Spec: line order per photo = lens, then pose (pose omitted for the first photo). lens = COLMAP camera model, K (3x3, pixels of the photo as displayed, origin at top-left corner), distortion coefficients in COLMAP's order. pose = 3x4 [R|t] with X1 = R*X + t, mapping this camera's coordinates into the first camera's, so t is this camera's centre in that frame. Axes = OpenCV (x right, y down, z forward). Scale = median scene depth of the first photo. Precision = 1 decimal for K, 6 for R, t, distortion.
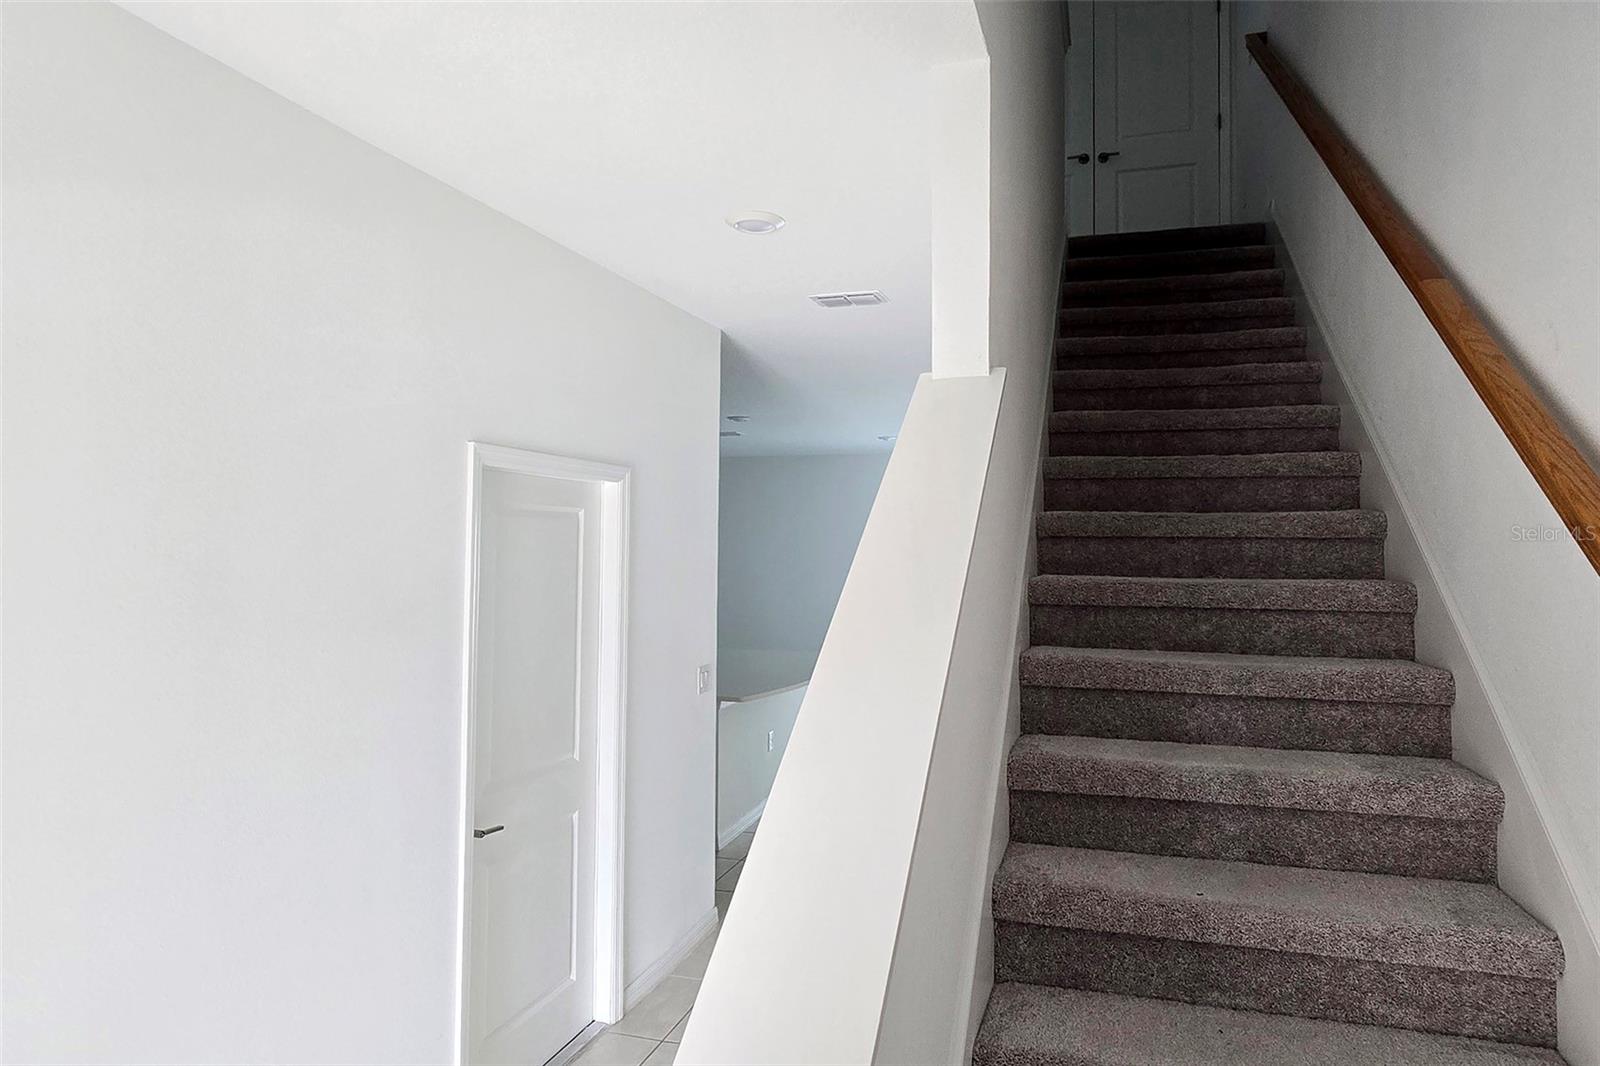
lens RADIAL K [[947.6, 0, 804.0], [0, 947.6, 546.9], [0, 0, 1]] dist [0.002510, -0.001745]
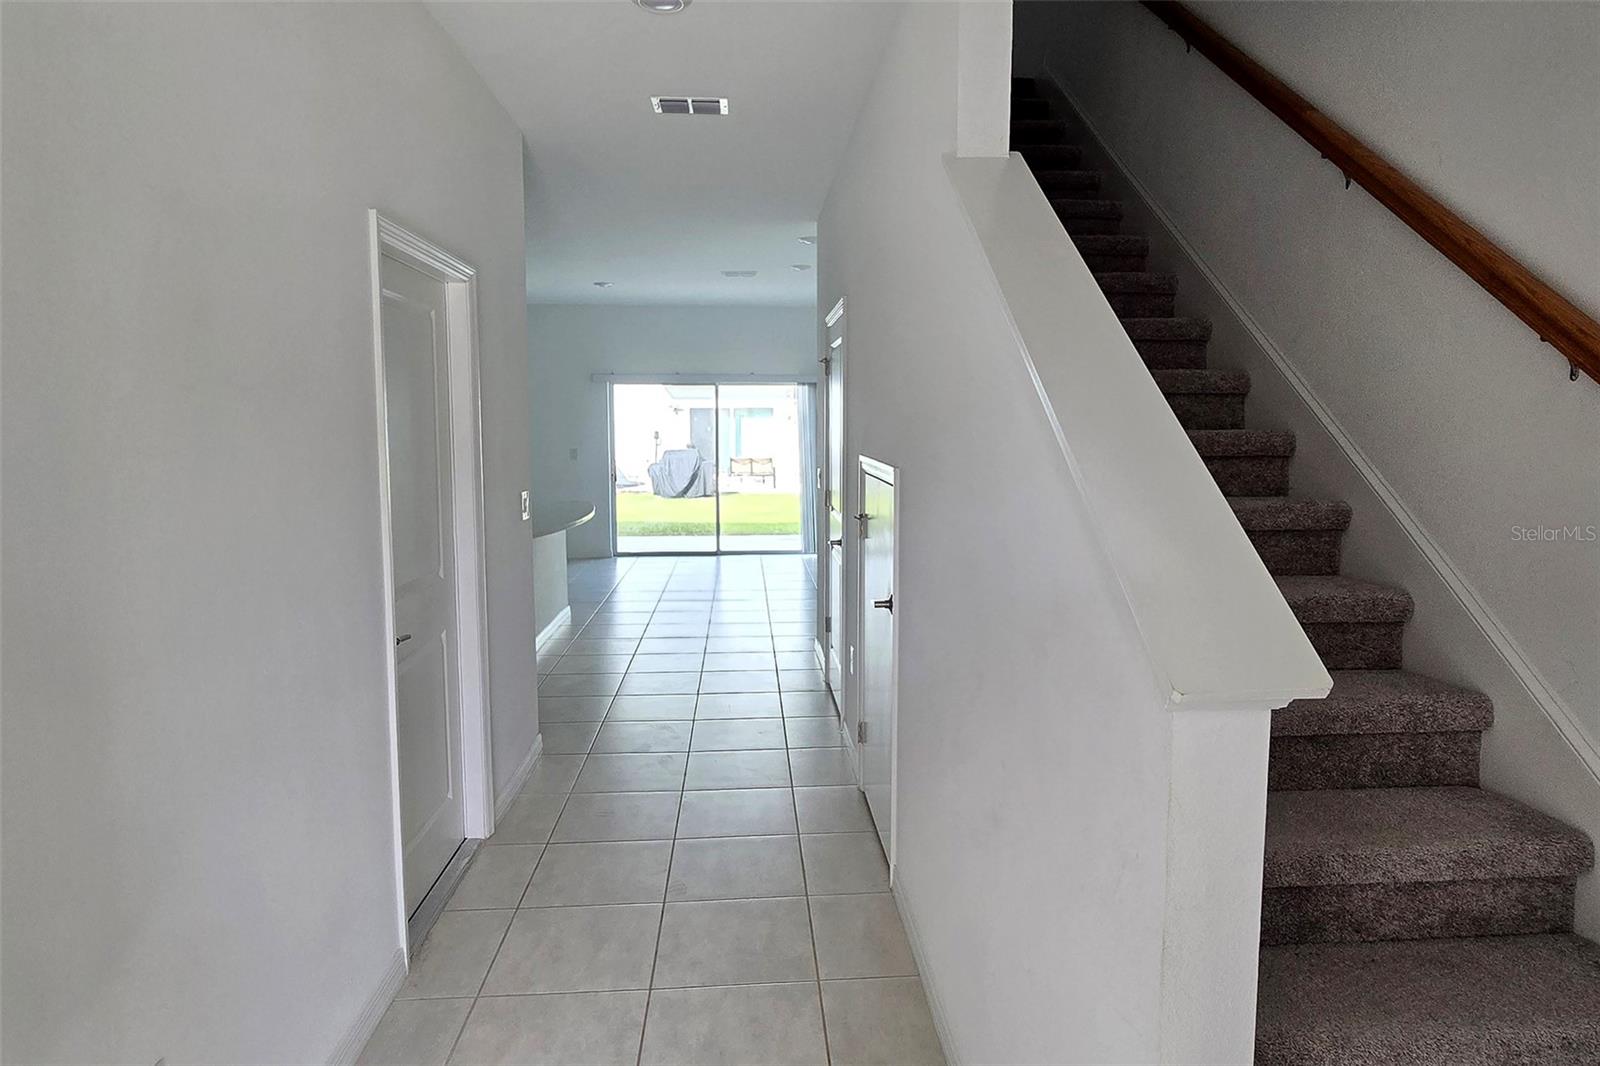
lens RADIAL K [[947.6, 0, 800.9], [0, 947.6, 532.8], [0, 0, 1]] dist [0.002510, -0.001745]
pose [[0.942683, -0.039858, 0.331302, -0.341022], [-0.002268, 0.992052, 0.125806, 0.094785], [-0.333683, -0.119346, 0.935100, -0.007946]]
